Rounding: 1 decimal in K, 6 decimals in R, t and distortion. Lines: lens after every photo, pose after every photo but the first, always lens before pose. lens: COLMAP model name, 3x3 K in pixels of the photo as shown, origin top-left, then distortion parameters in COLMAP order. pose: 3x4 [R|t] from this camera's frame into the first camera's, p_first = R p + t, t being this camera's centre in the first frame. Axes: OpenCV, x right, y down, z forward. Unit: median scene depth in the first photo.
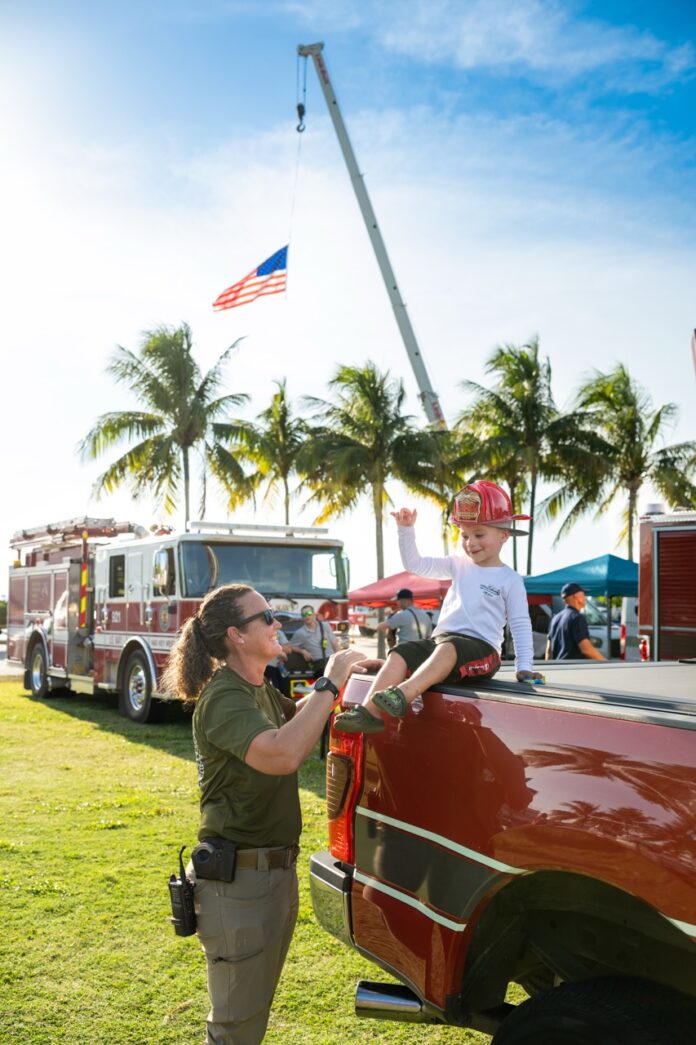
lens RADIAL K [[1100.0, 0, 239.4], [0, 1100.0, 522.7], [0, 0, 1]] dist [-0.004637, -0.000479]
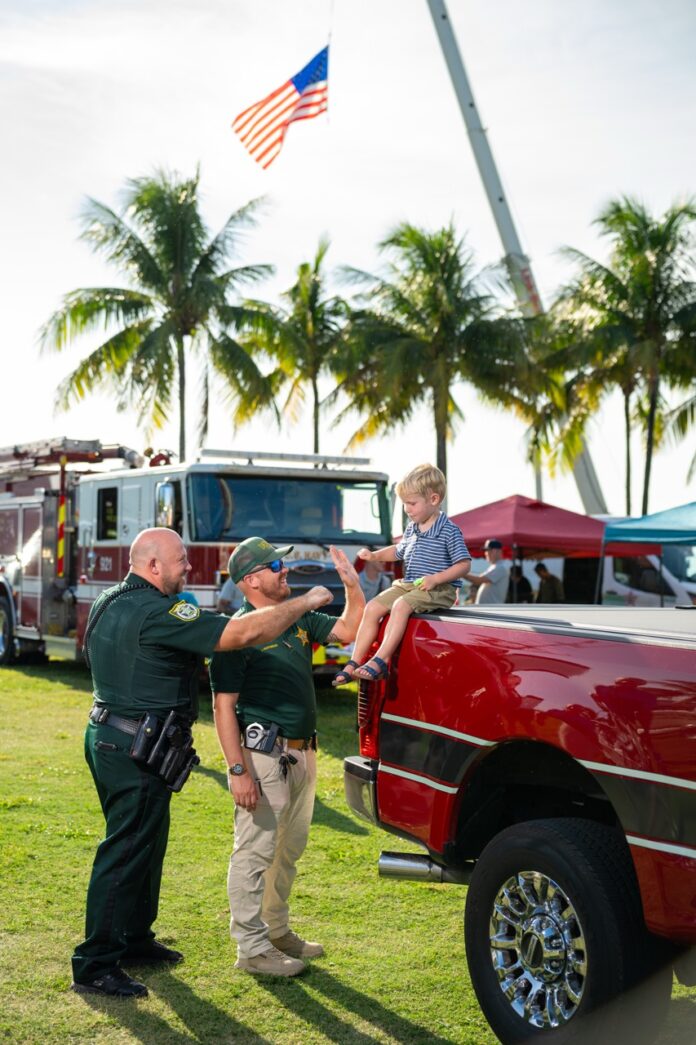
lens RADIAL K [[1054.9, 0, 348.0], [0, 1054.9, 522.5], [0, 0, 1]] dist [-0.000669, -0.000599]
pose [[0.997895, 0.015553, 0.062957, 0.019742], [-0.018432, 0.998798, 0.045417, 0.021044], [-0.062175, -0.046482, 0.996982, 0.275091]]
